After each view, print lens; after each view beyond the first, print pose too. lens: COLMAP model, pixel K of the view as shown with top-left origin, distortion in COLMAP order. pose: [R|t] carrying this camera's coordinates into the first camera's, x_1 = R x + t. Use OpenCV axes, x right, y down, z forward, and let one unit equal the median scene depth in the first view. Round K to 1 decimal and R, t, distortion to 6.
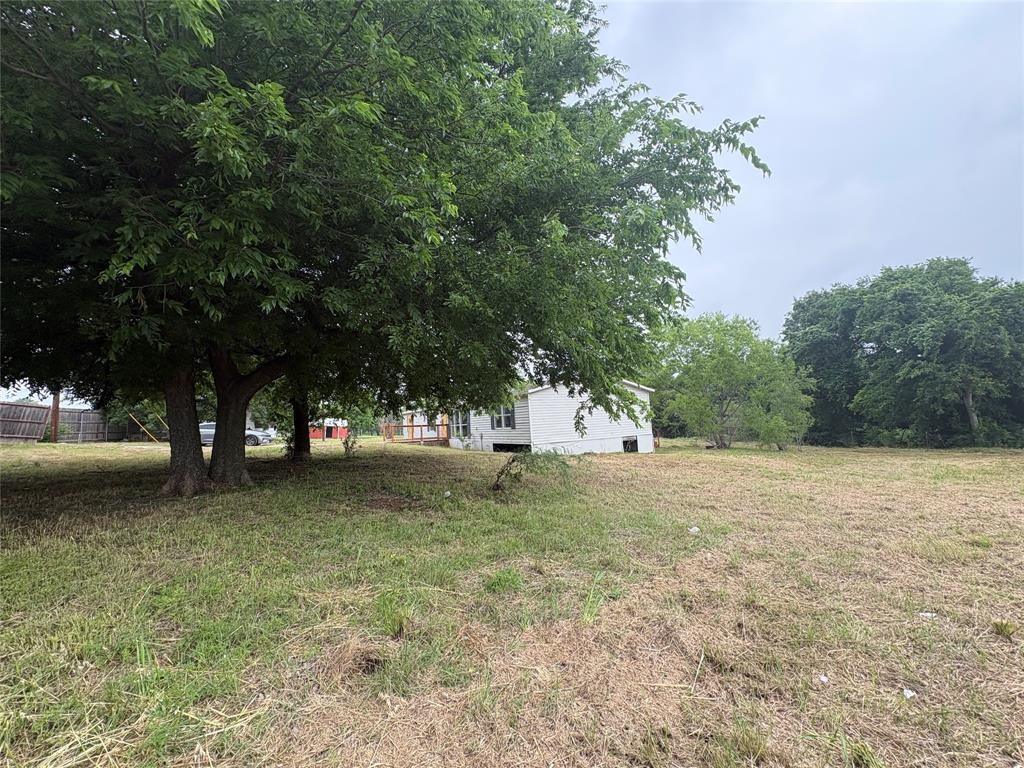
lens RADIAL K [[407.0, 0, 515.3], [0, 407.0, 384.0], [0, 0, 1]] dist [0.002614, -0.001214]
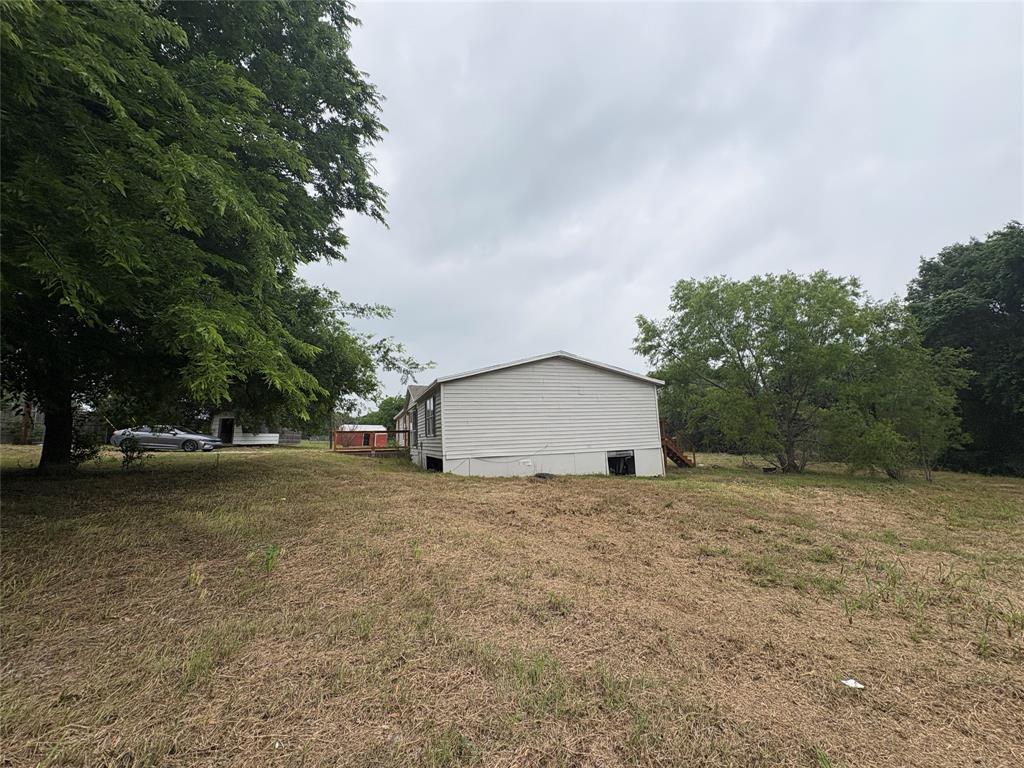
lens RADIAL K [[407.0, 0, 508.2], [0, 407.0, 387.1], [0, 0, 1]] dist [0.002614, -0.001214]
pose [[0.978147, -0.009739, -0.207686, 0.199057], [0.006135, 0.999819, -0.017994, 0.029184], [0.207824, 0.016327, 0.978030, 0.255351]]
